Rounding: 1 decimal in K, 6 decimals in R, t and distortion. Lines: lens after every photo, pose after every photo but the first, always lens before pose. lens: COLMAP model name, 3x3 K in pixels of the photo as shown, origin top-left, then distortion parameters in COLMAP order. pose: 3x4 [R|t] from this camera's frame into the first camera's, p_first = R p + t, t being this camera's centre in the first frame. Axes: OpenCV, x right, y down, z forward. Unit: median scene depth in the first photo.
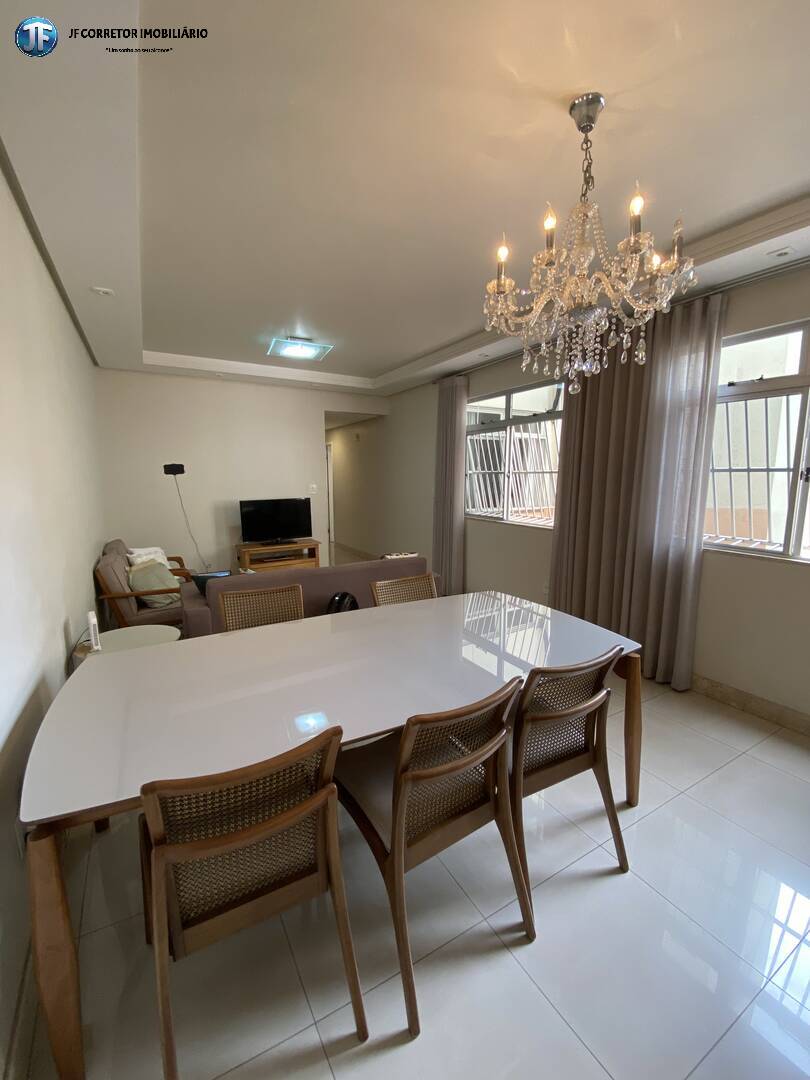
lens RADIAL K [[438.0, 0, 404.4], [0, 438.0, 537.4], [0, 0, 1]] dist [0.012285, -0.016113]
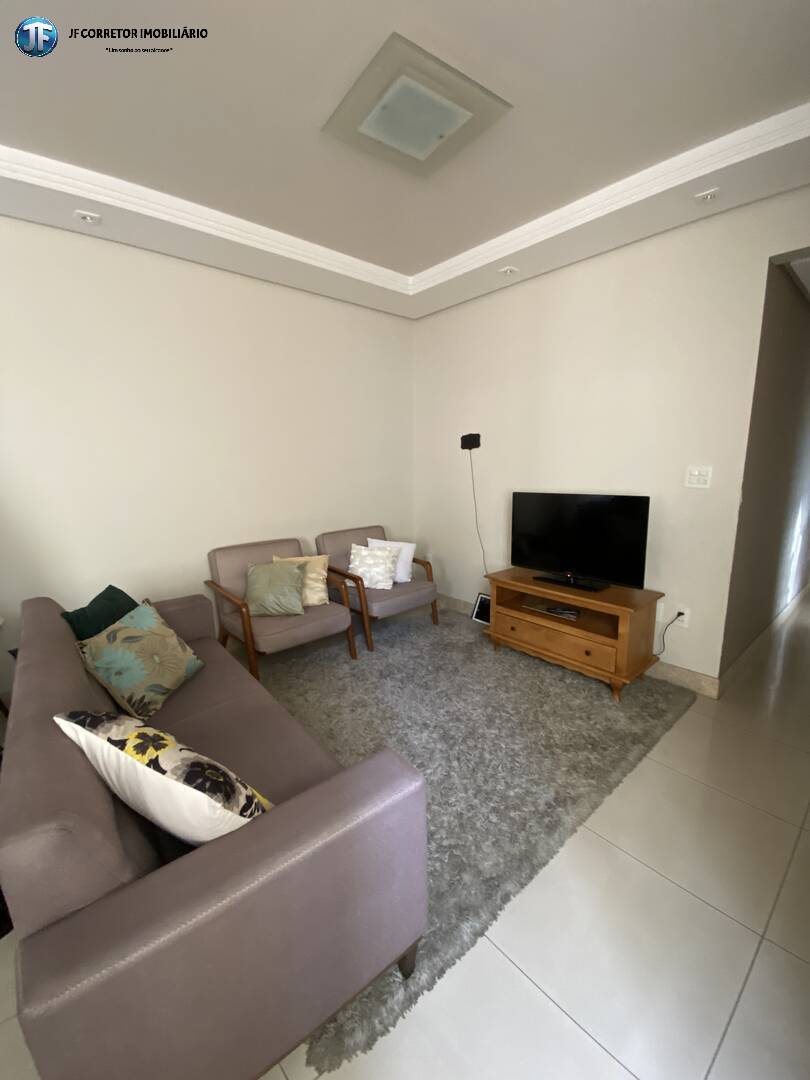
lens RADIAL K [[438.0, 0, 410.4], [0, 438.0, 536.4], [0, 0, 1]] dist [0.012285, -0.016113]
pose [[0.155419, 0.174216, -0.972365, 0.181138], [-0.128289, 0.979550, 0.154998, -0.100918], [0.979483, 0.100654, 0.174591, 0.789538]]
